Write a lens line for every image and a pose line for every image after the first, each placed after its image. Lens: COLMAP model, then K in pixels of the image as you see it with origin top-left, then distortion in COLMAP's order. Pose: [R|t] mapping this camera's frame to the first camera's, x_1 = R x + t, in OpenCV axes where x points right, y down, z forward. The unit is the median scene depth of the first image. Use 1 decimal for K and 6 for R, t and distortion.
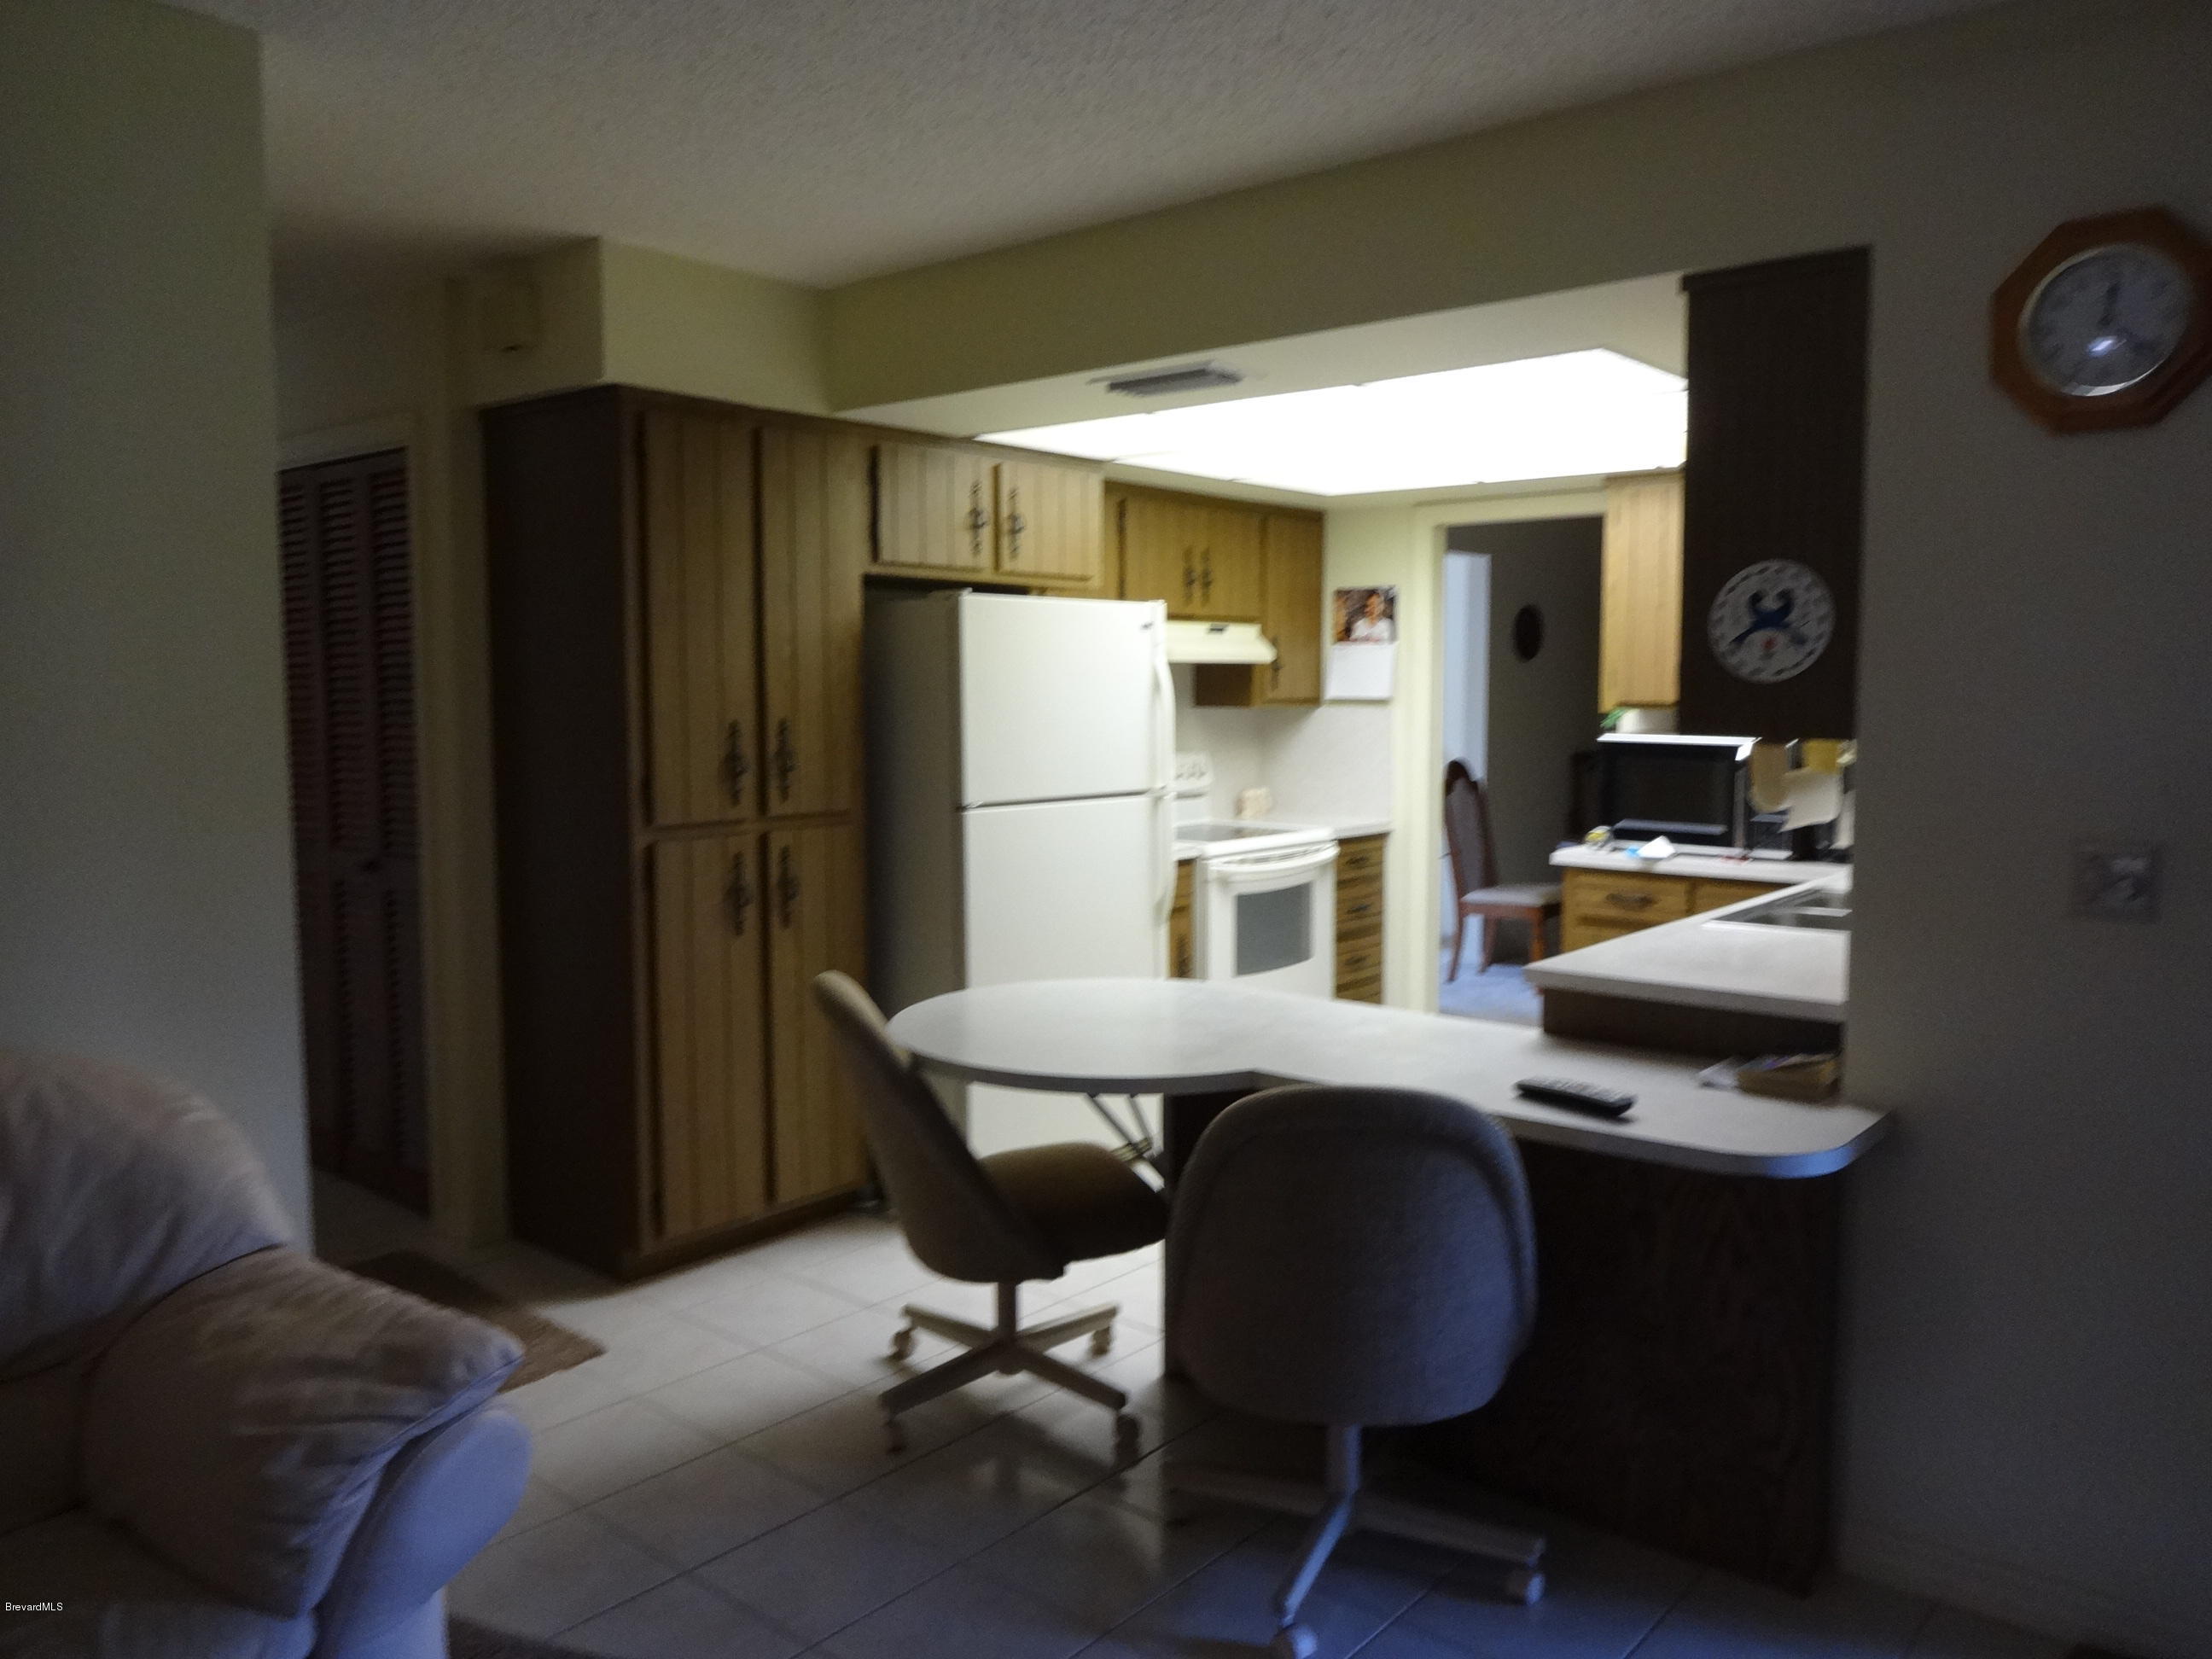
lens RADIAL K [[1624.6, 0, 1106.0], [0, 1624.6, 829.5], [0, 0, 1]] dist [0.001068, -0.026376]
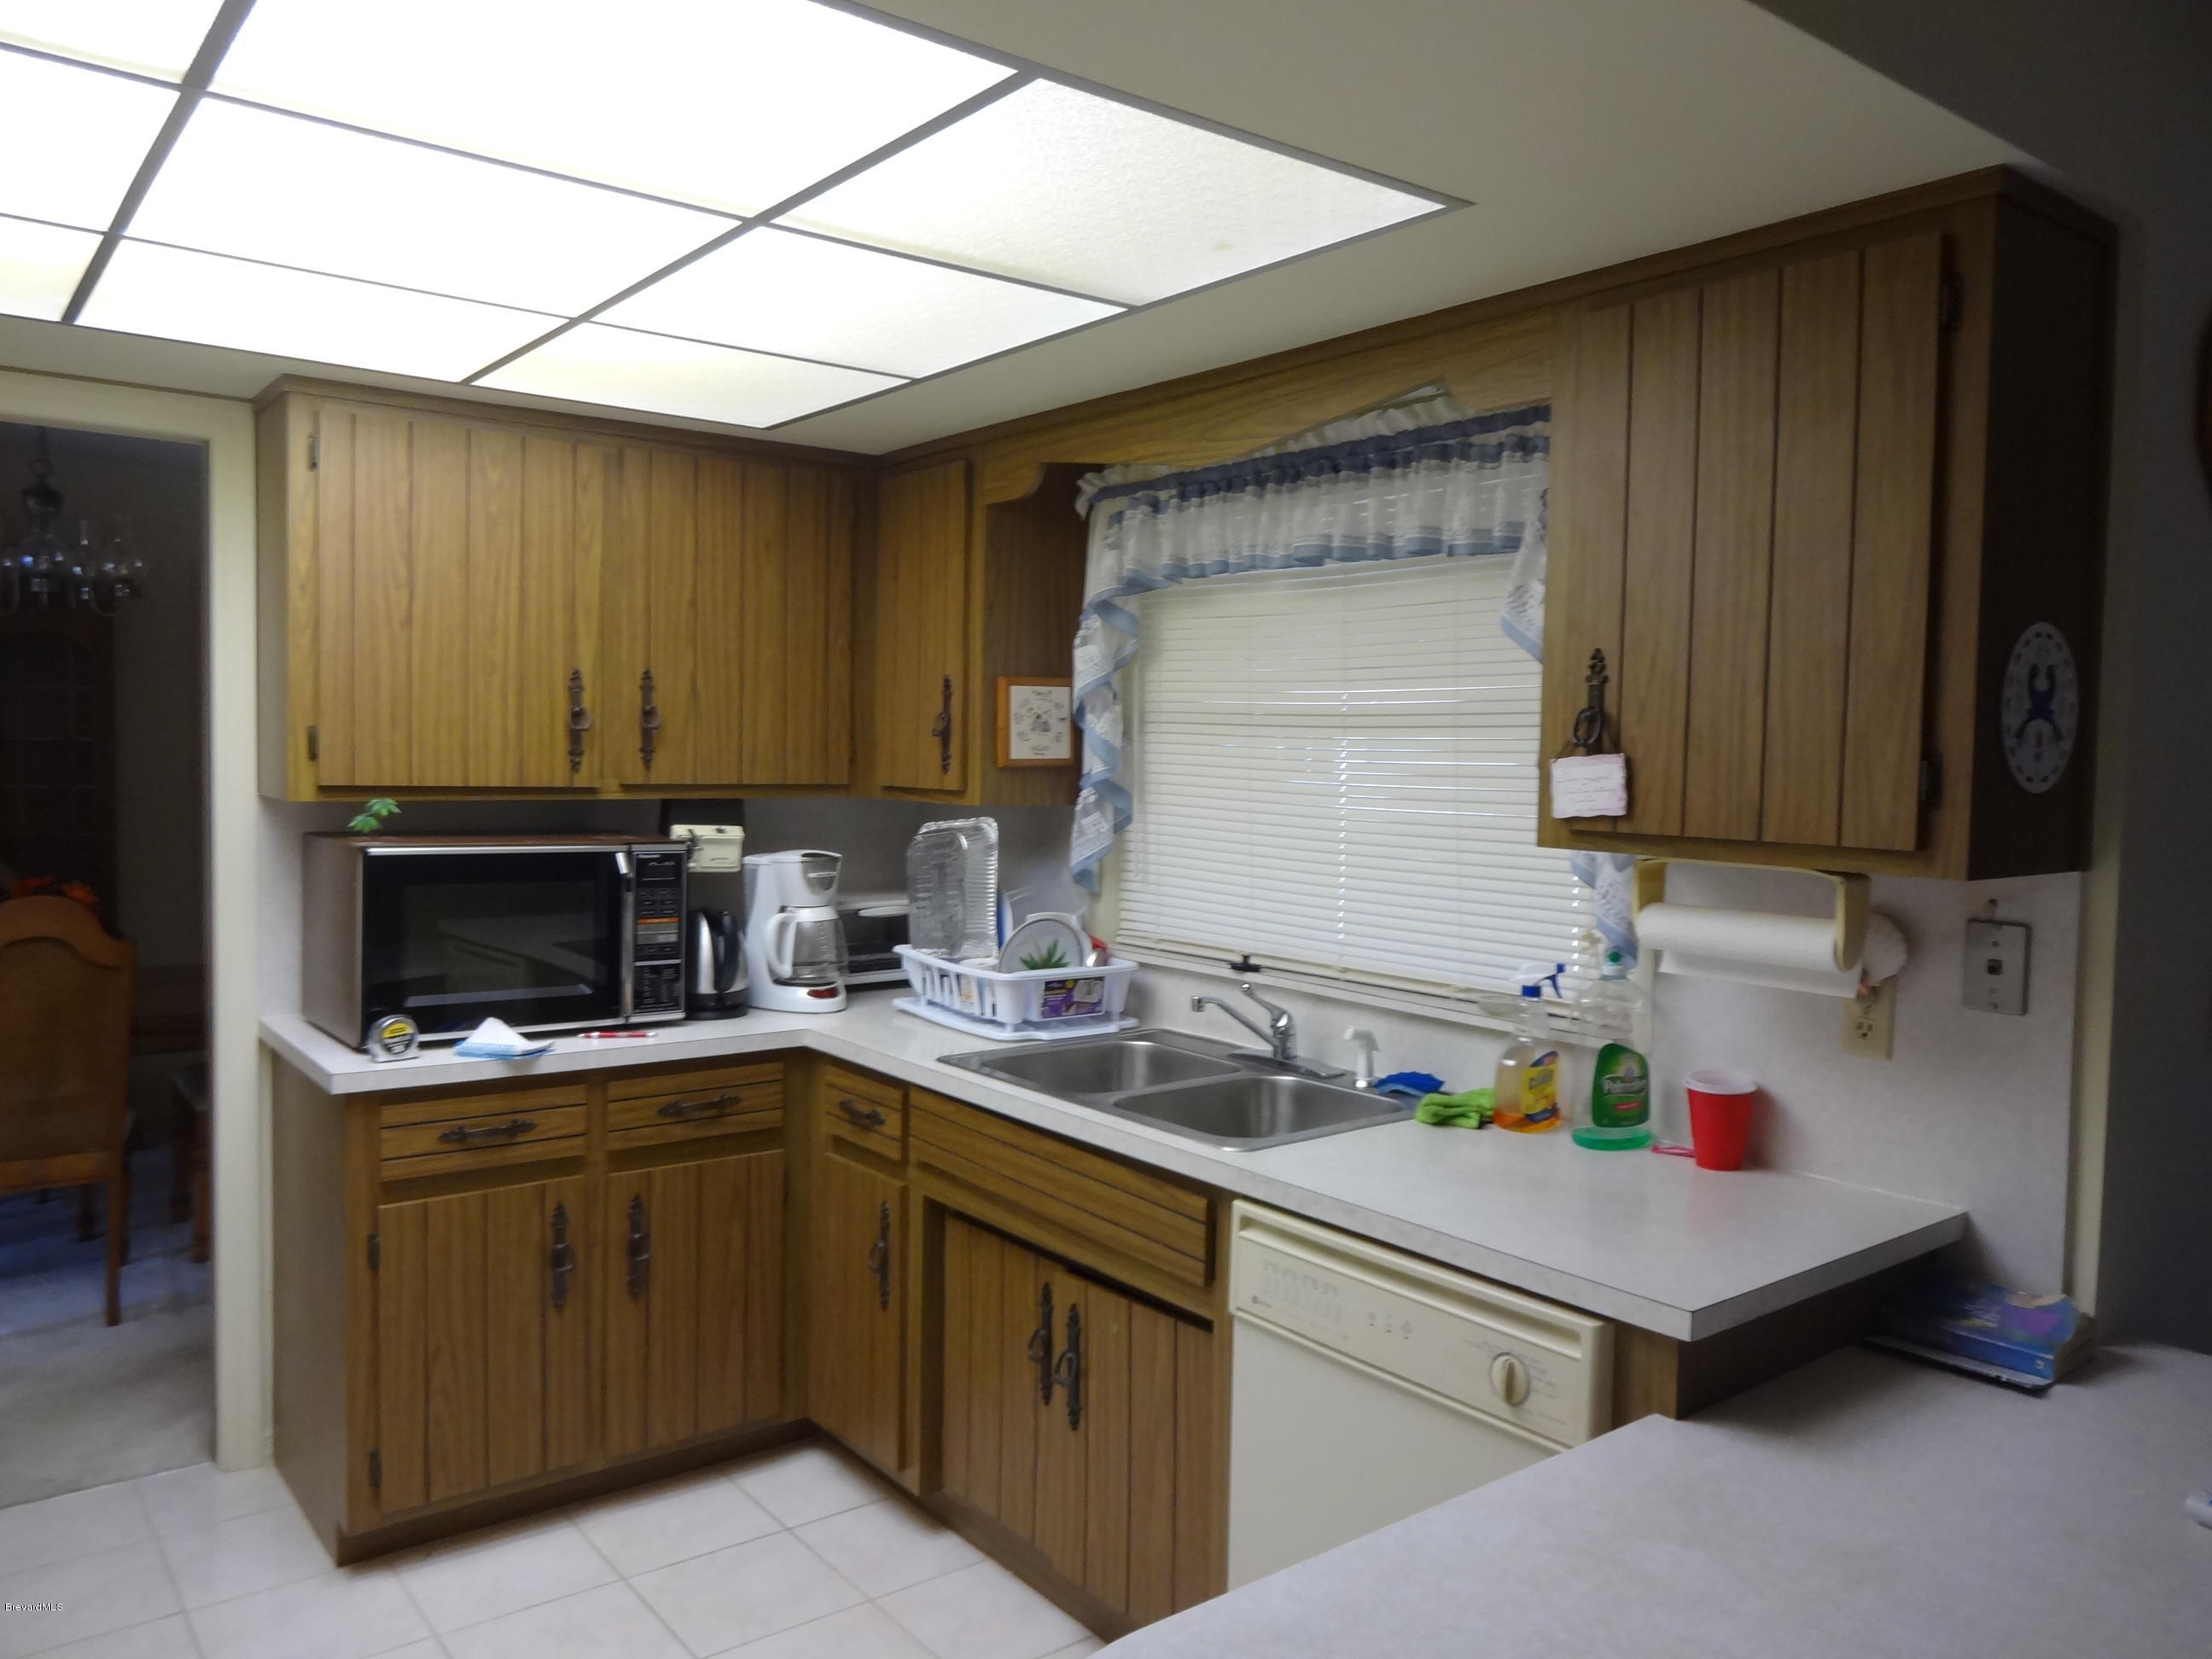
lens RADIAL K [[1622.3, 0, 1111.2], [0, 1622.3, 825.2], [0, 0, 1]] dist [-0.008953, -0.000284]
pose [[0.195709, -0.035942, 0.980003, -0.365961], [0.067575, 0.997447, 0.023087, -0.121069], [-0.978331, 0.061706, 0.197639, 1.262838]]
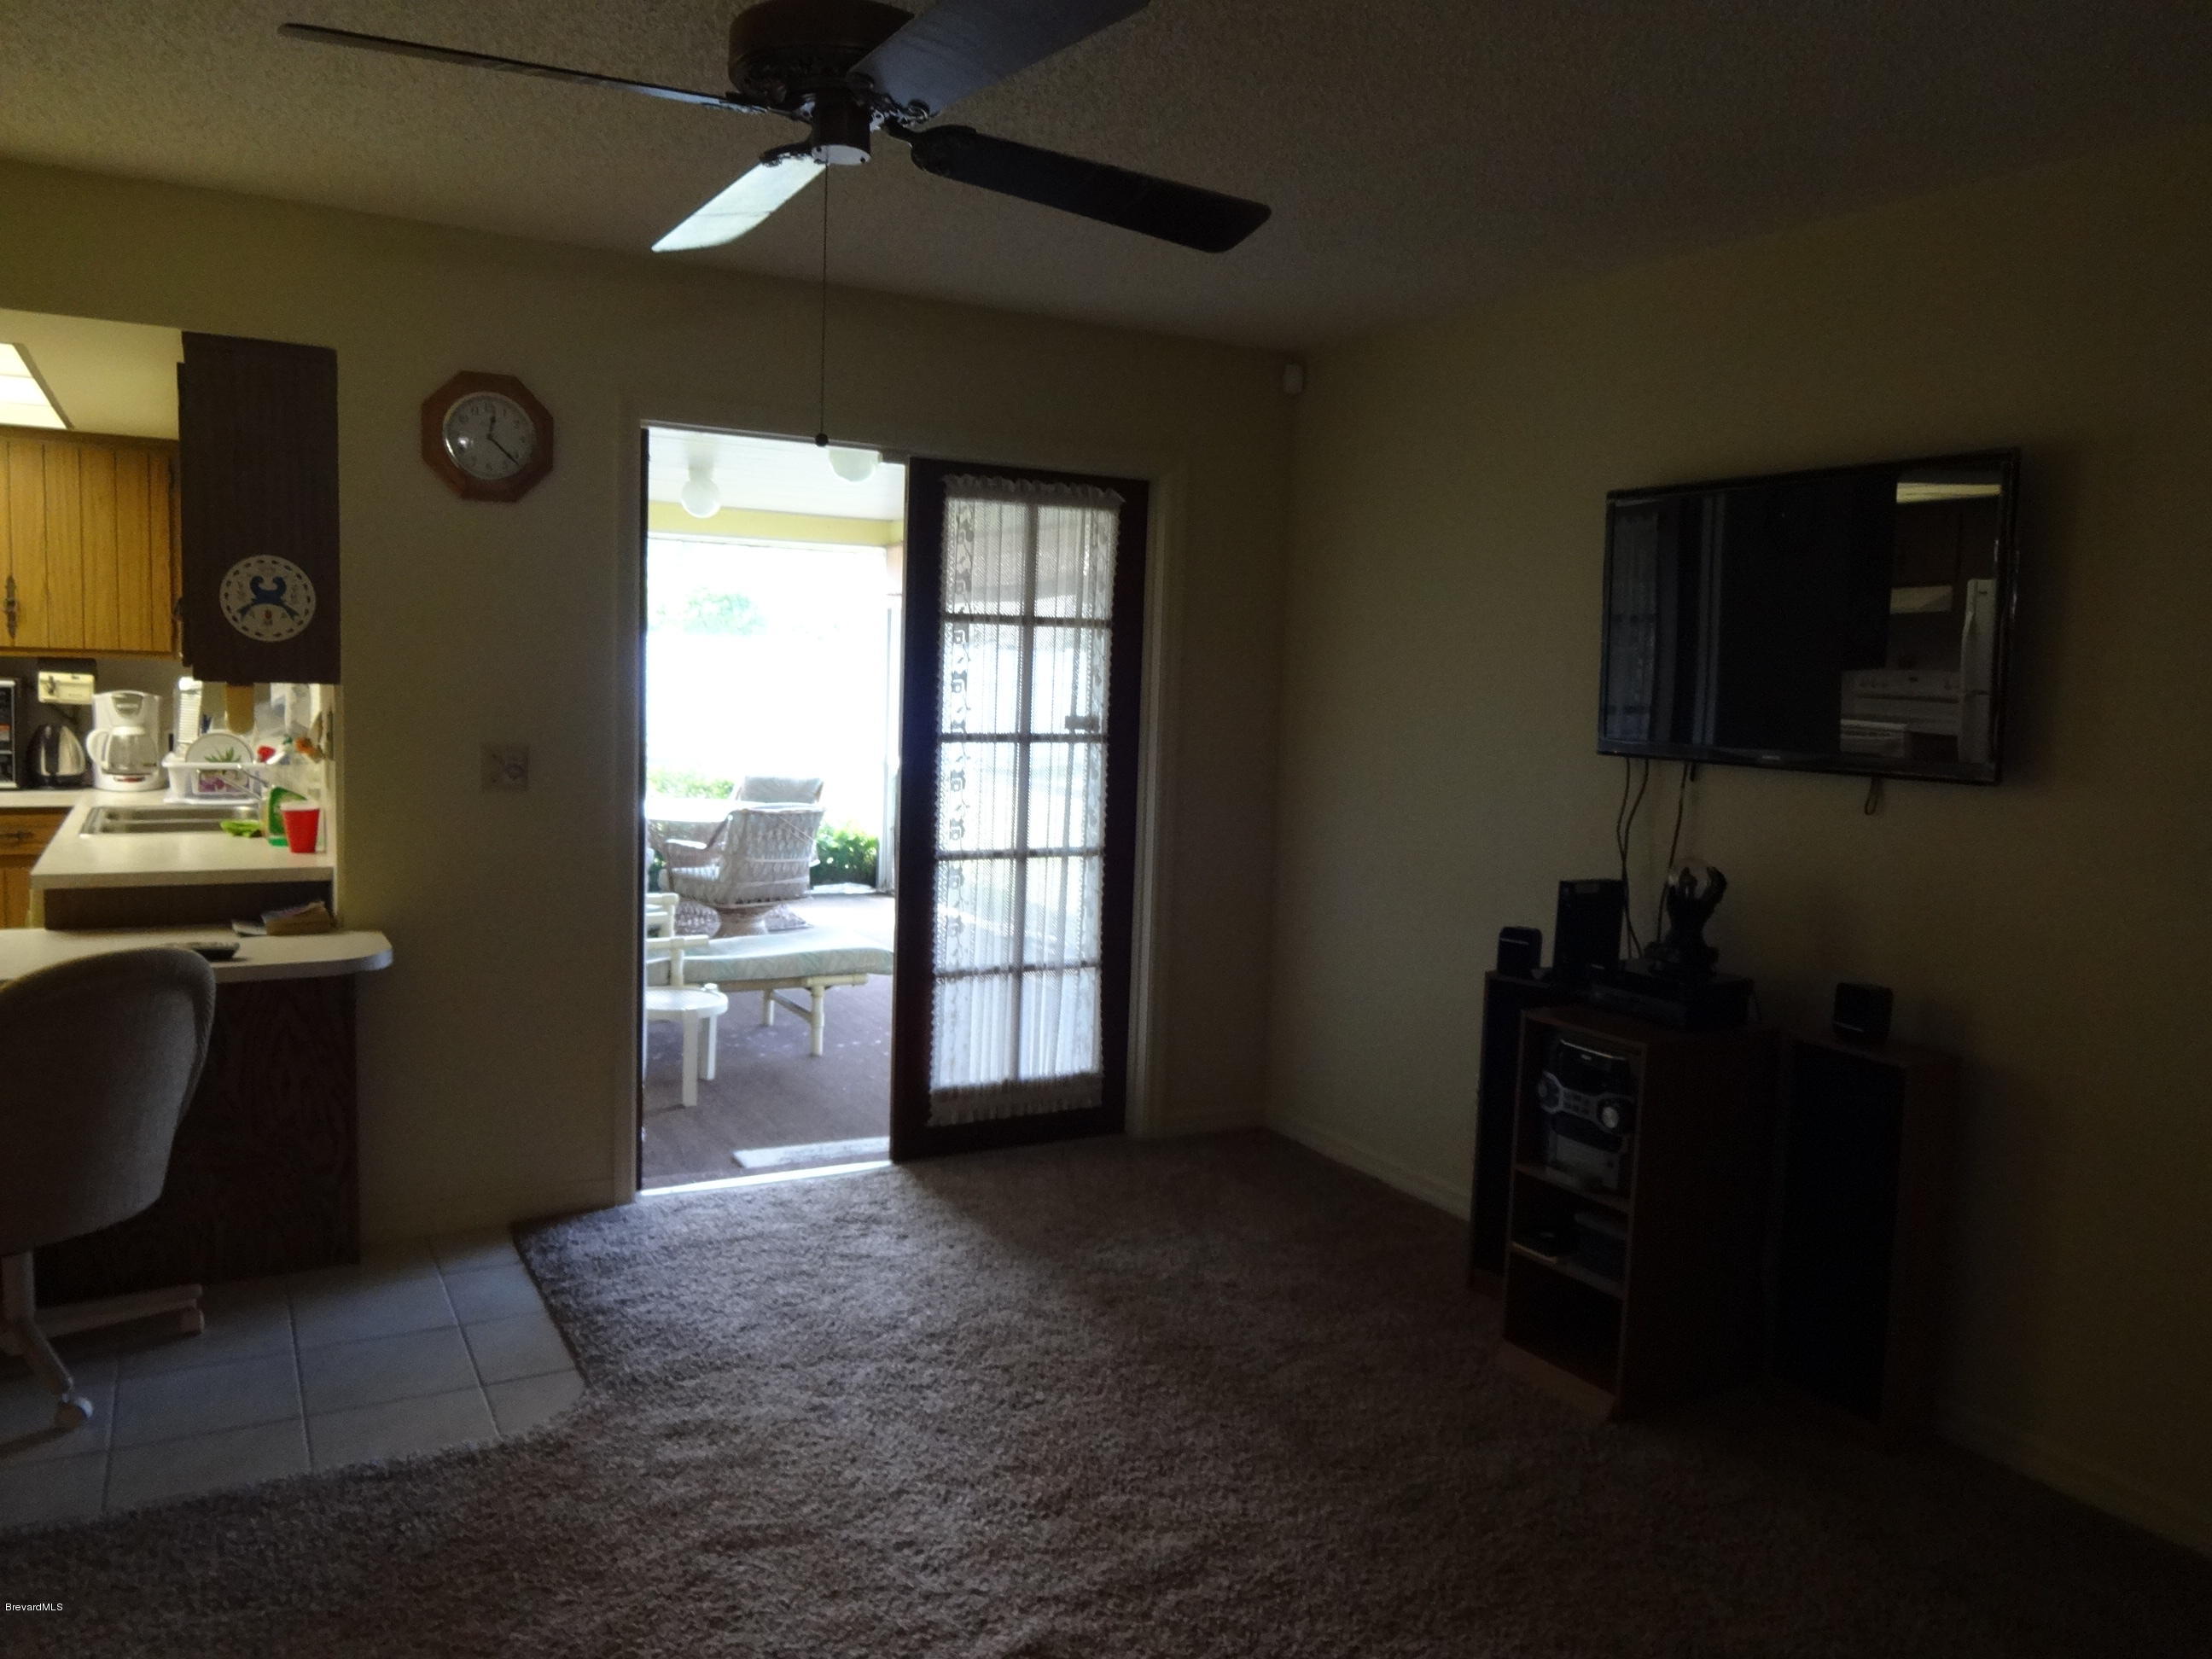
lens RADIAL K [[1622.3, 0, 1111.2], [0, 1622.3, 825.2], [0, 0, 1]] dist [-0.008953, -0.000284]
pose [[0.342947, -0.077226, 0.936175, -0.665357], [0.046153, 0.996796, 0.065320, 0.009390], [-0.938220, 0.020806, 0.345413, -0.161473]]
